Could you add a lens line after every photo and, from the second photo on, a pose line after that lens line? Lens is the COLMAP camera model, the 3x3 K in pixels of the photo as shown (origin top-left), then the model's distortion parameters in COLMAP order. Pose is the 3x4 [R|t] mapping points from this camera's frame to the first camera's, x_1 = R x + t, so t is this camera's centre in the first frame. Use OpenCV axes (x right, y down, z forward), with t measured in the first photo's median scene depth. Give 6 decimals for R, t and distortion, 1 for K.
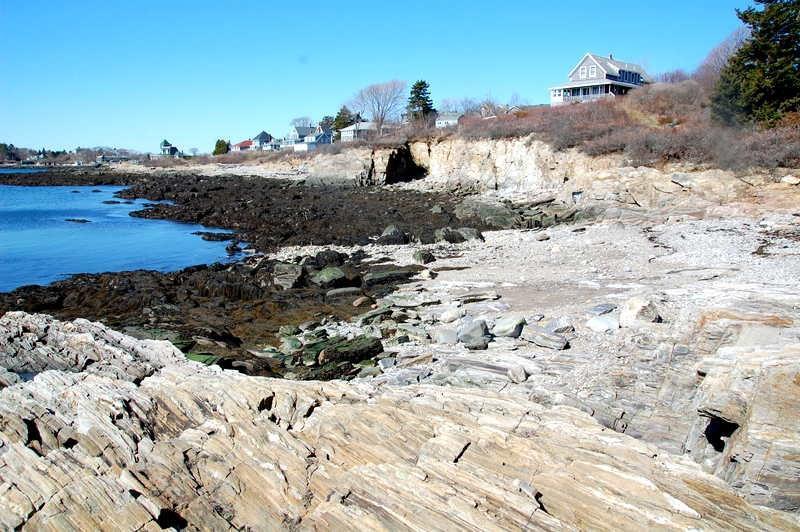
lens RADIAL K [[583.3, 0, 400.8], [0, 583.3, 265.1], [0, 0, 1]] dist [-0.051137, 0.034539]
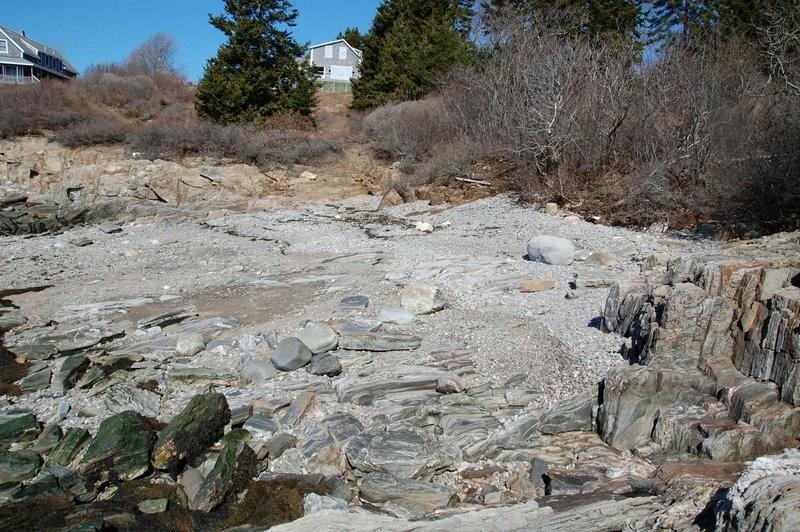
lens RADIAL K [[583.3, 0, 401.2], [0, 583.3, 269.8], [0, 0, 1]] dist [-0.051137, 0.034539]
pose [[0.540635, -0.107105, 0.834412, -0.161122], [0.107029, 0.992559, 0.058058, -0.007711], [-0.834421, 0.057918, 0.548075, 0.179080]]
